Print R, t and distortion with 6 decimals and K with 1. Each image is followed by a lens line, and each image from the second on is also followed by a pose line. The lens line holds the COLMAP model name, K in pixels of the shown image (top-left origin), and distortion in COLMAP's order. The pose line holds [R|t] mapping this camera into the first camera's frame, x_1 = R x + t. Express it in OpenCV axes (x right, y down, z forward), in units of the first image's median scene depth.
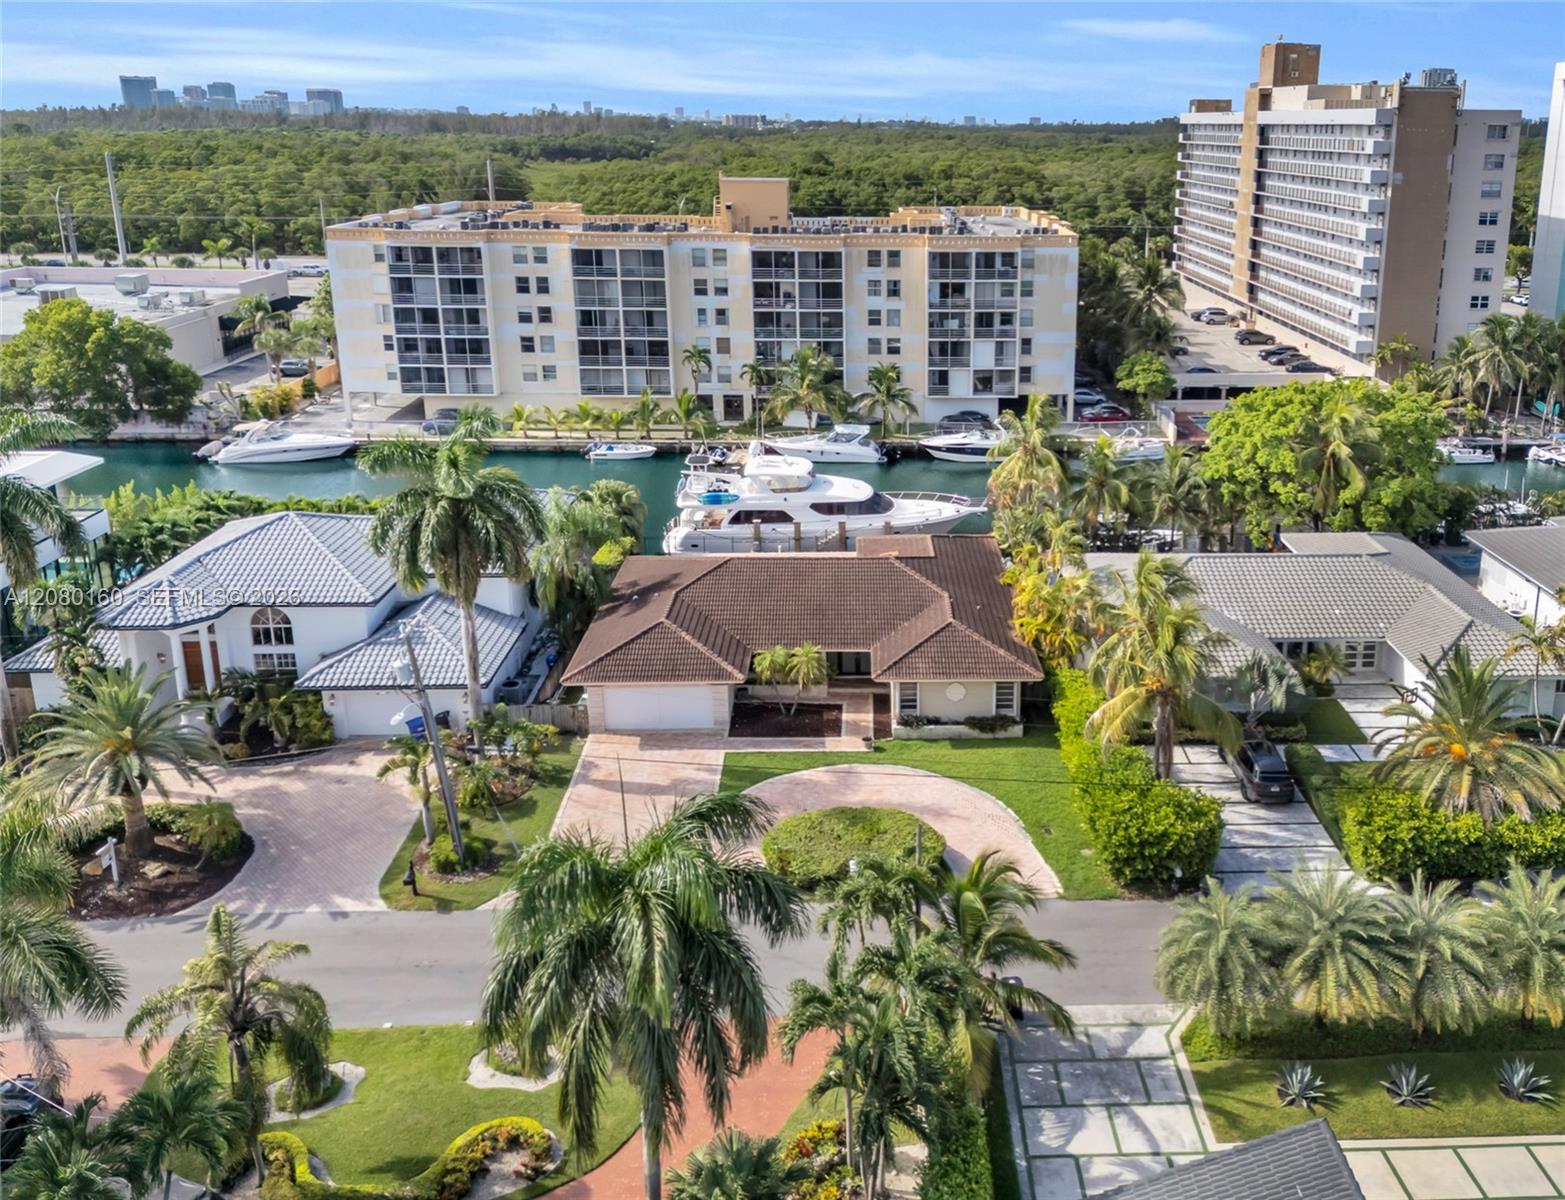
lens RADIAL K [[1308.2, 0, 840.1], [0, 1308.2, 510.1], [0, 0, 1]] dist [0.083460, 0.000926]
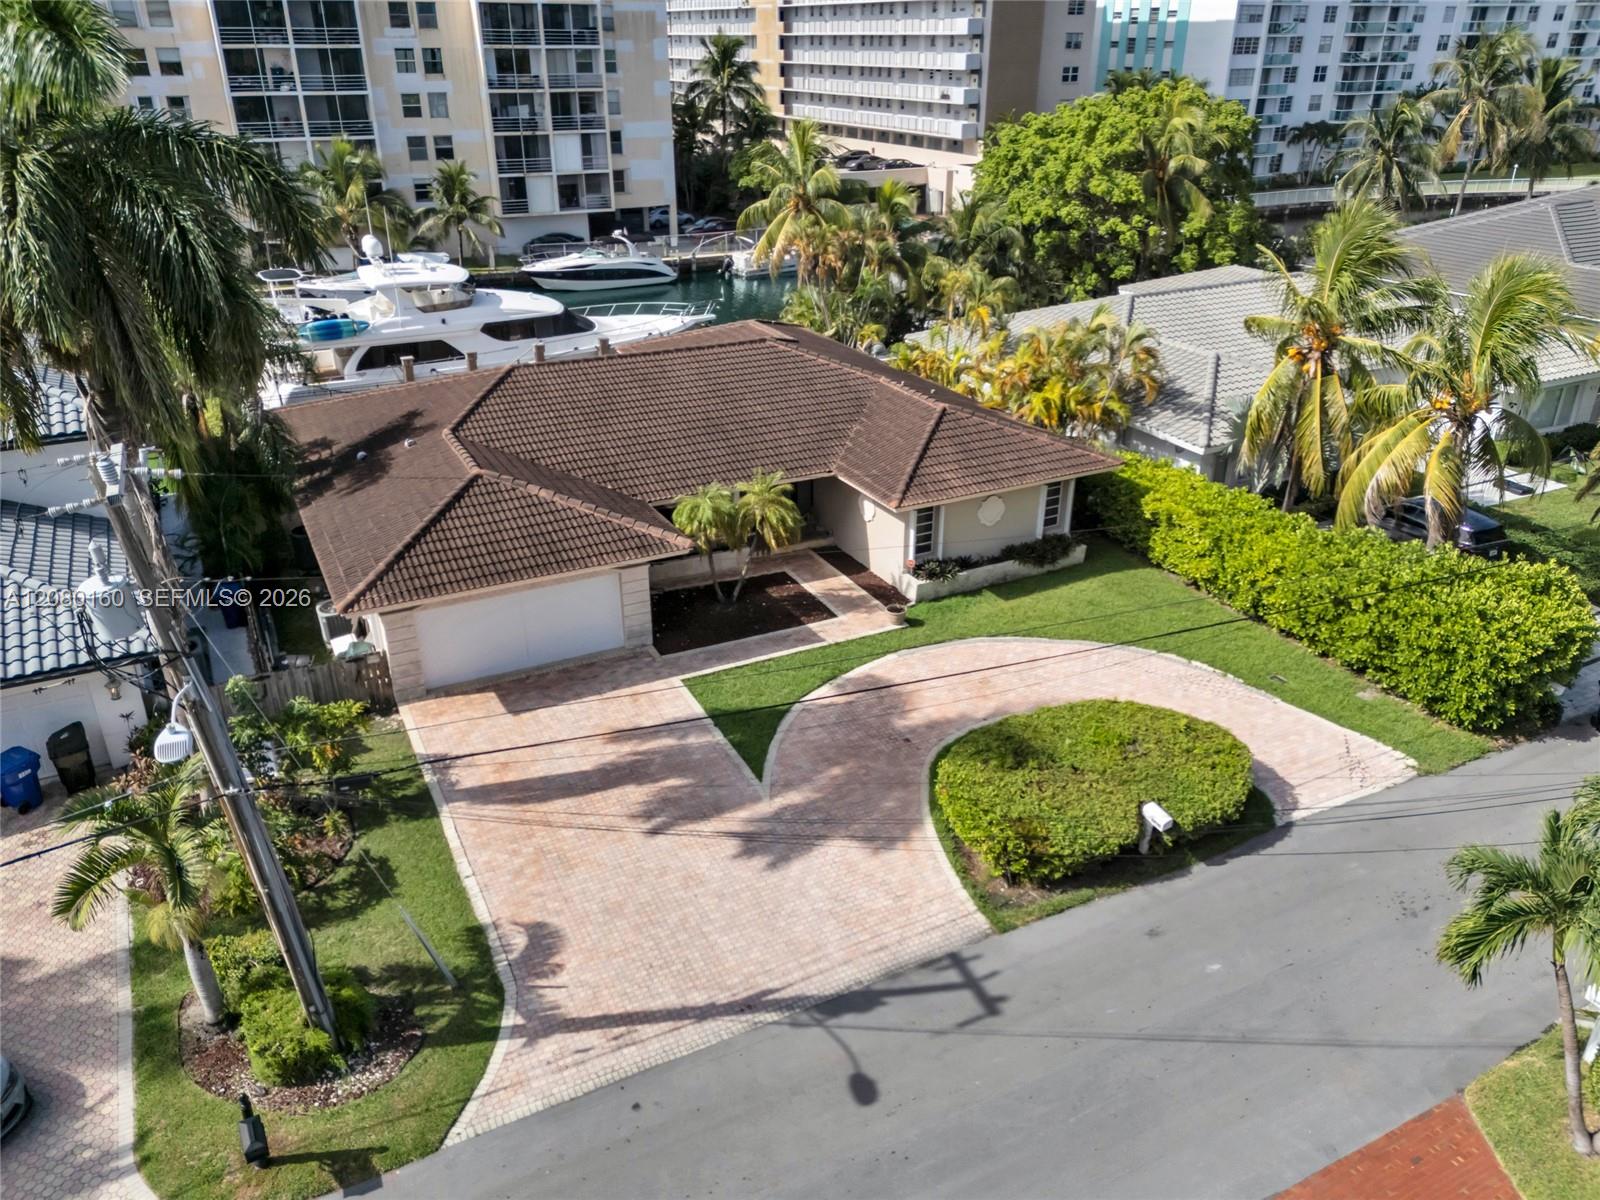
lens RADIAL K [[1207.8, 0, 806.0], [0, 1207.8, 640.2], [0, 0, 1]] dist [0.074777, -0.074884]
pose [[0.888886, -0.201307, 0.411531, -0.121467], [0.128206, 0.971699, 0.198403, 0.036347], [-0.439824, -0.123597, 0.889538, 0.259180]]
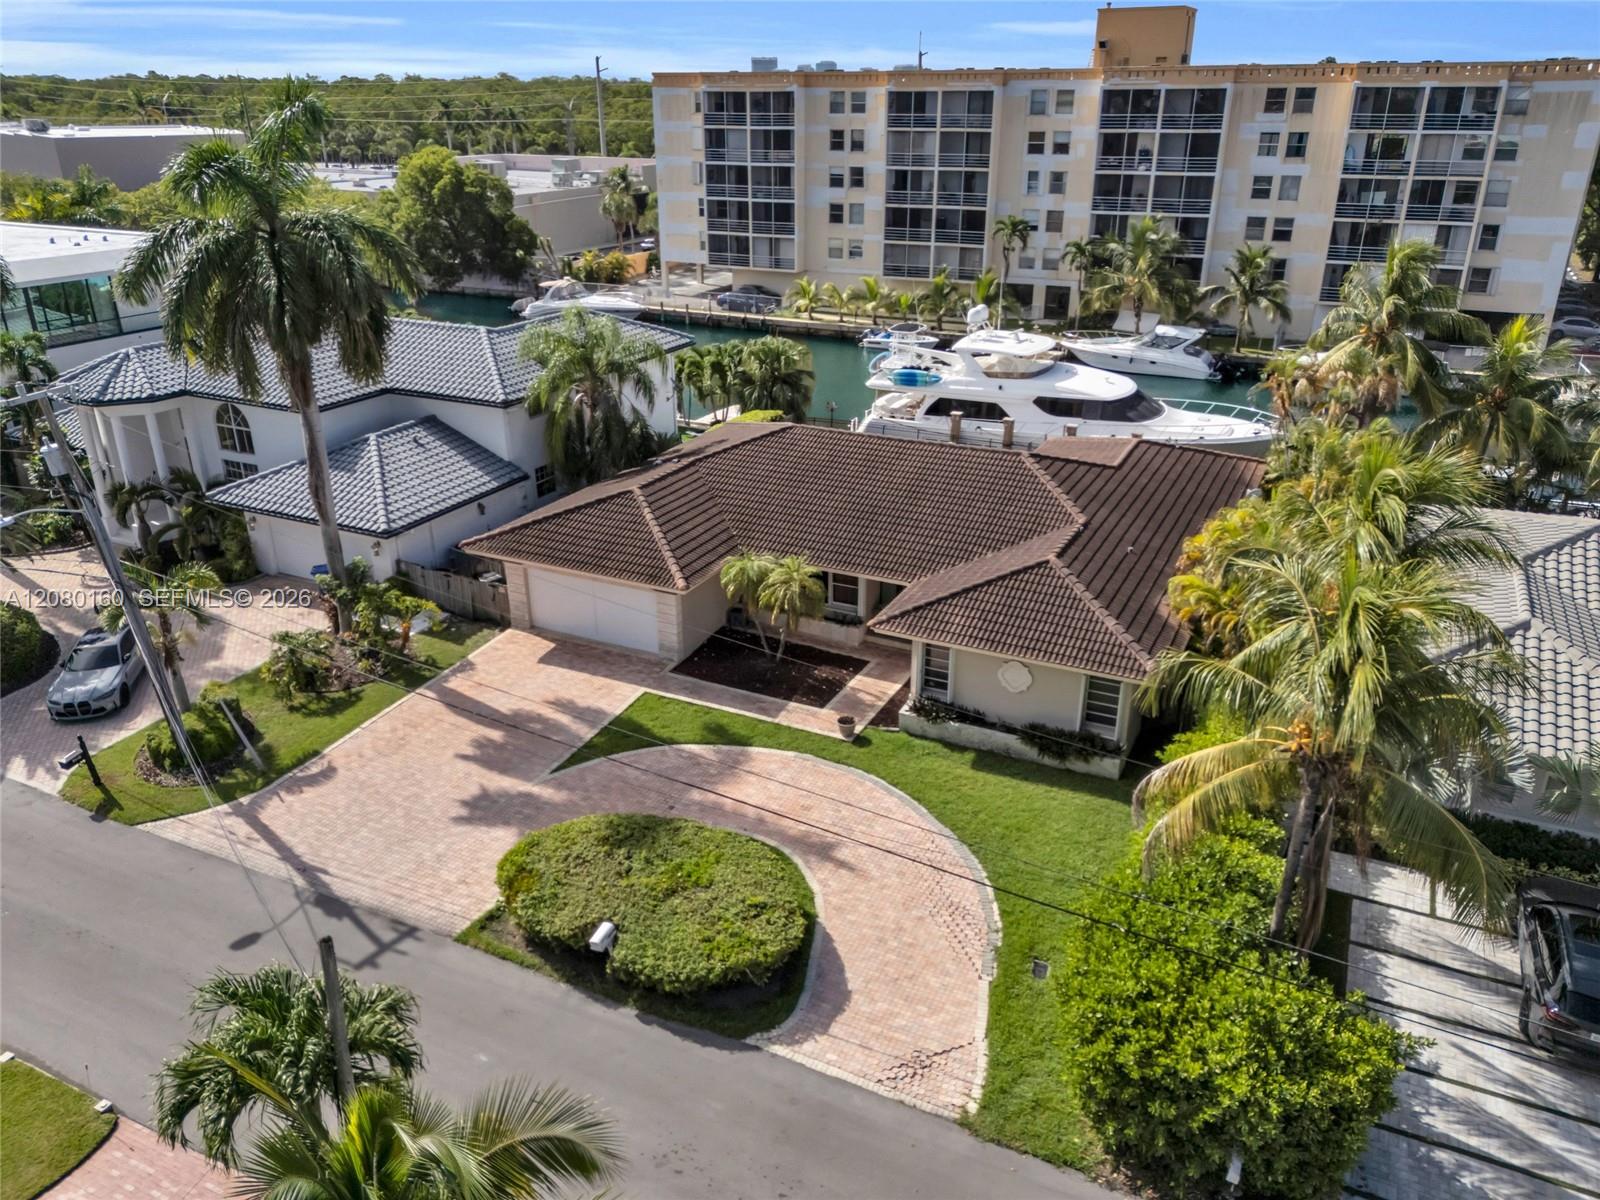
lens RADIAL K [[1179.9, 0, 739.4], [0, 1179.9, 629.6], [0, 0, 1]] dist [0.069573, -0.067441]
pose [[0.886442, 0.189398, -0.422315, 0.099173], [-0.129715, 0.977535, 0.166128, 0.023991], [0.444292, -0.092482, 0.891096, 0.243701]]
